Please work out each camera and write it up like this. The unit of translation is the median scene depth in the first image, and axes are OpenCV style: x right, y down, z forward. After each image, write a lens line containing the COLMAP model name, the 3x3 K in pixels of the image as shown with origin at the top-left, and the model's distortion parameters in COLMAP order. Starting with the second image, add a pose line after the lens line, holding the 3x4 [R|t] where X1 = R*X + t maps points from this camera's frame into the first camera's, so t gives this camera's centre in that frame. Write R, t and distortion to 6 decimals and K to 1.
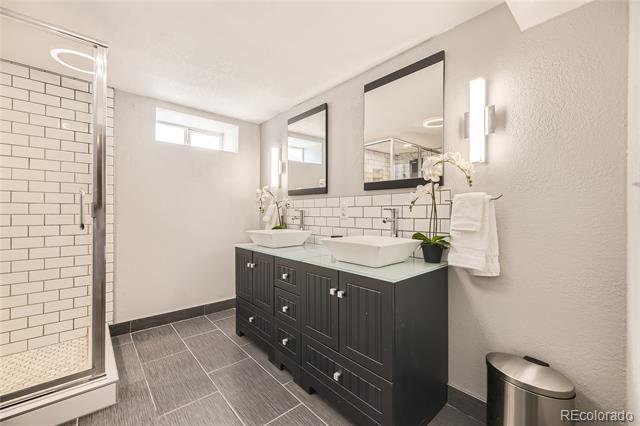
lens RADIAL K [[262.6, 0, 320.0], [0, 262.6, 213.0], [0, 0, 1]] dist [0.001822, 0.000249]
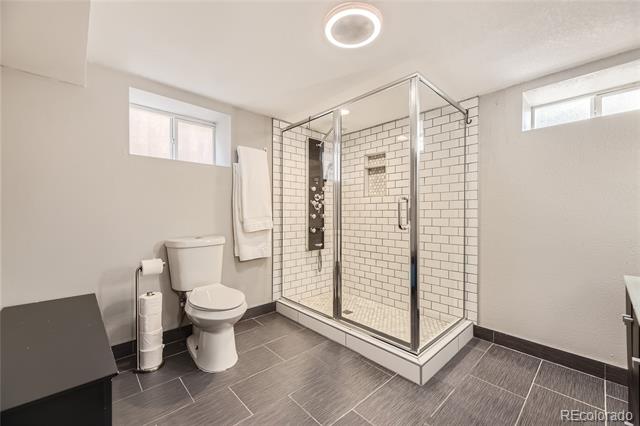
lens RADIAL K [[262.6, 0, 320.0], [0, 262.6, 213.0], [0, 0, 1]] dist [0.001822, 0.000249]
pose [[0.001949, -0.011927, -0.999927, 0.273384], [-0.004540, 0.999918, -0.011936, -0.001493], [0.999988, 0.004563, 0.001895, 0.424511]]
